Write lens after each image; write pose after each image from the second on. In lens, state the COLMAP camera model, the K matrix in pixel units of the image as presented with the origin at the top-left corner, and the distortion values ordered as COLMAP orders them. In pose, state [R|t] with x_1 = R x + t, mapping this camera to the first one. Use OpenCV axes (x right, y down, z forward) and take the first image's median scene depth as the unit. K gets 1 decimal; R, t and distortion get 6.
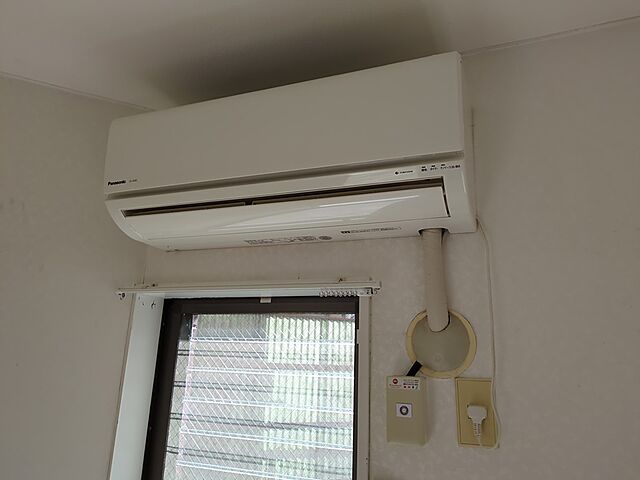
lens RADIAL K [[478.7, 0, 320.0], [0, 478.7, 240.0], [0, 0, 1]] dist [0.021376, -0.007282]
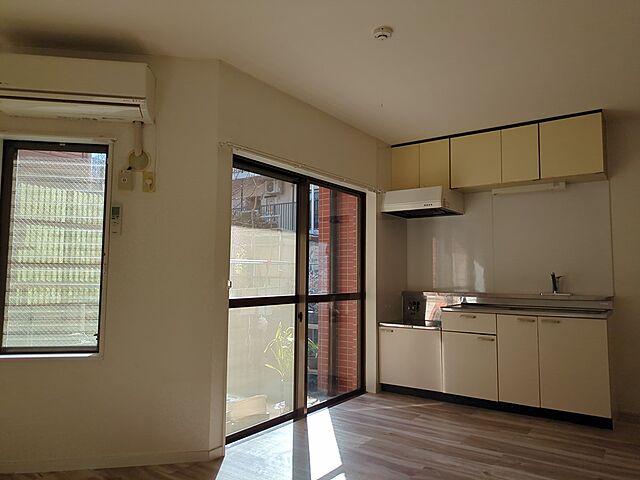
lens RADIAL K [[471.1, 0, 321.5], [0, 471.1, 231.5], [0, 0, 1]] dist [0.033985, -0.006318]
pose [[0.862690, 0.015402, 0.505498, -0.240731], [-0.102311, 0.984184, 0.144618, 0.102696], [-0.495276, -0.176479, 0.850622, -2.062051]]
